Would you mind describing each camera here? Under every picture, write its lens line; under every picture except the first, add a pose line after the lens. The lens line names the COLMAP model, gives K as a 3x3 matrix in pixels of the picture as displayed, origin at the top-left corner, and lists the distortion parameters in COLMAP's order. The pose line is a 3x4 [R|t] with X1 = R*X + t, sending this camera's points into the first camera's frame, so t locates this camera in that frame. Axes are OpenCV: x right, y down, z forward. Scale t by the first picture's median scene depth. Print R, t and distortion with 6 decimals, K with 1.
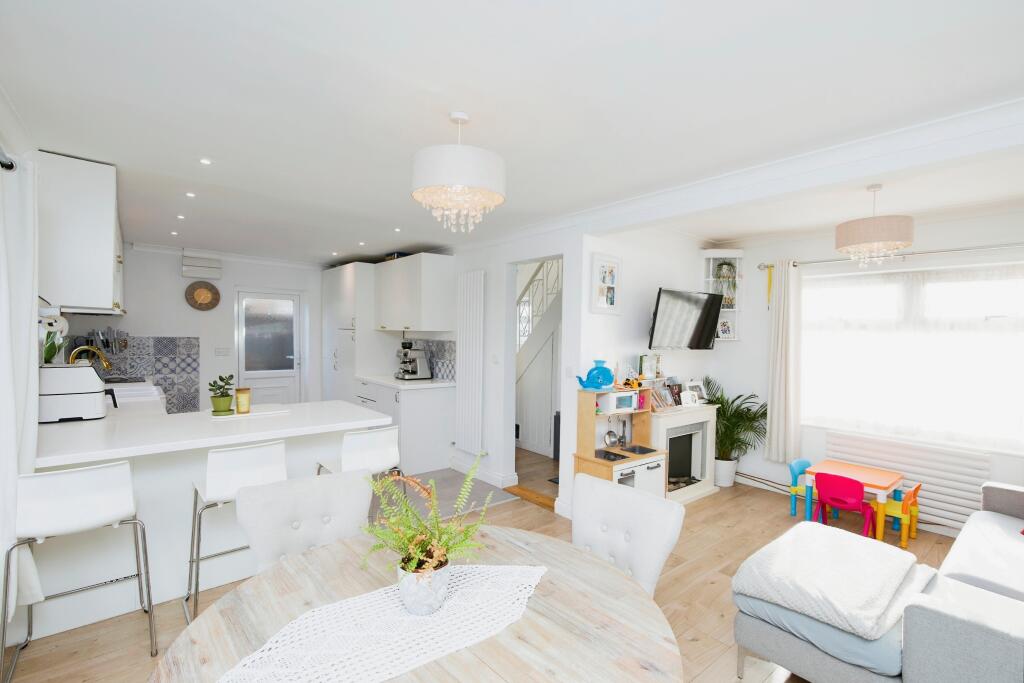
lens RADIAL K [[472.2, 0, 514.3], [0, 472.2, 339.5], [0, 0, 1]] dist [0.001241, 0.000022]
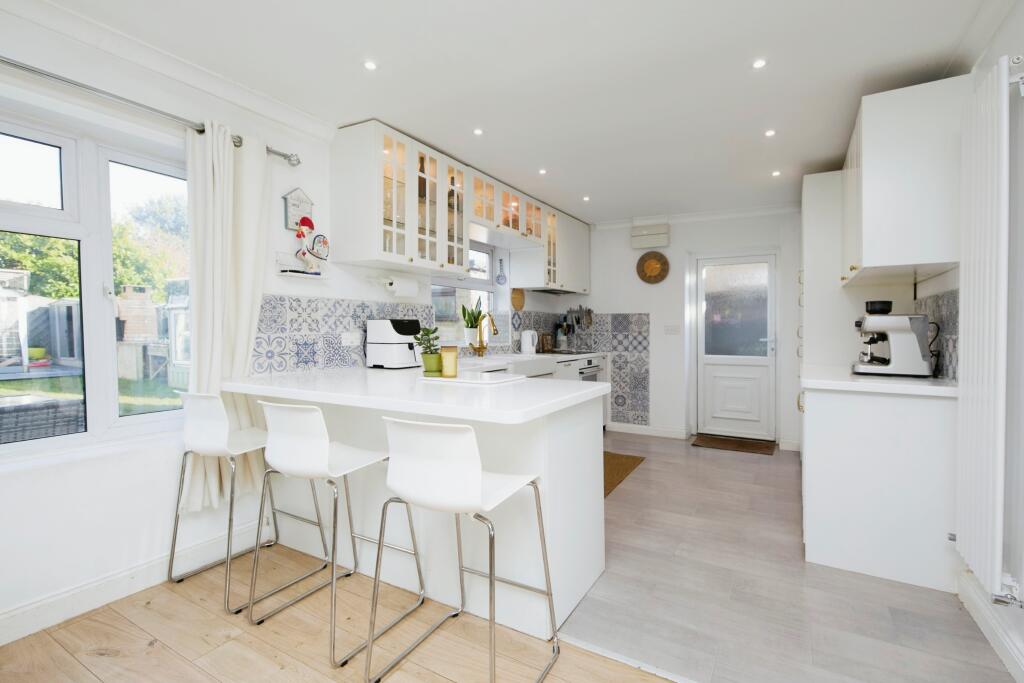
lens RADIAL K [[472.2, 0, 514.4], [0, 472.2, 340.6], [0, 0, 1]] dist [0.001241, 0.000022]
pose [[0.342843, 0.008295, -0.939356, 0.106106], [-0.013456, 0.999902, 0.003919, 0.049167], [0.939296, 0.011296, 0.342921, 0.452094]]
